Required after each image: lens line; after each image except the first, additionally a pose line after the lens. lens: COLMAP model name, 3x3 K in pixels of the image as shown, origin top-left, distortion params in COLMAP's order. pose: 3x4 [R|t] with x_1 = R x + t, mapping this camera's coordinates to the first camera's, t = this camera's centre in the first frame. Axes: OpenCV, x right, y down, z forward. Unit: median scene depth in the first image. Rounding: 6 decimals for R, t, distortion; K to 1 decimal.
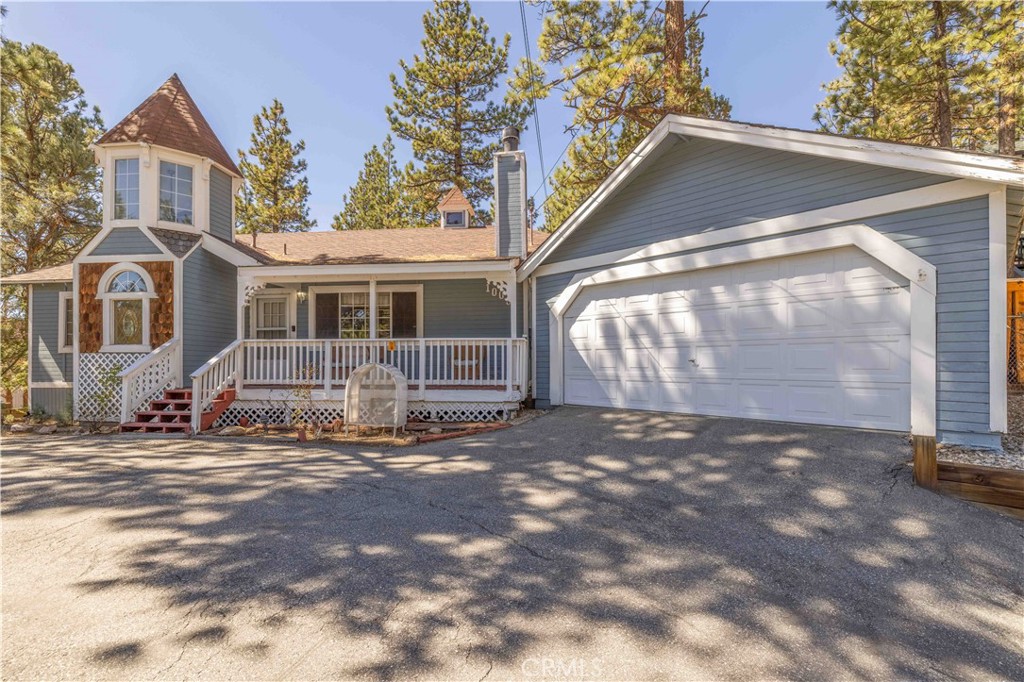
lens RADIAL K [[440.5, 0, 499.2], [0, 440.5, 360.1], [0, 0, 1]] dist [0.003219, 0.000885]
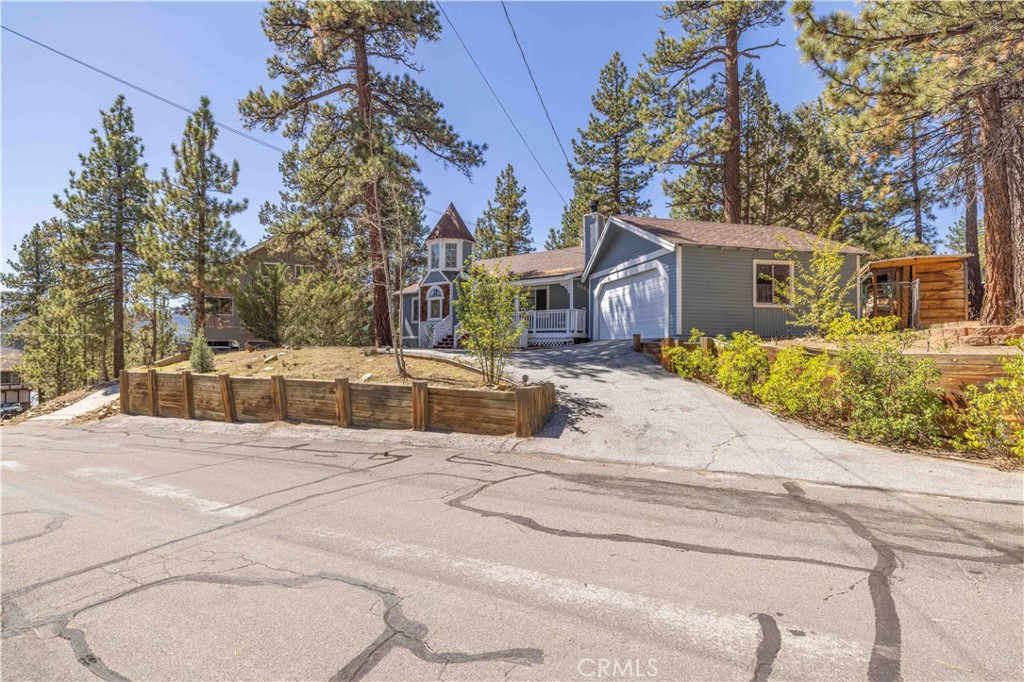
lens RADIAL K [[440.5, 0, 512.3], [0, 440.5, 340.4], [0, 0, 1]] dist [0.003219, 0.000885]
pose [[0.868261, 0.000761, -0.496106, 0.816330], [-0.003716, 0.999981, -0.004970, 0.109601], [0.496093, 0.006159, 0.868247, -0.999601]]
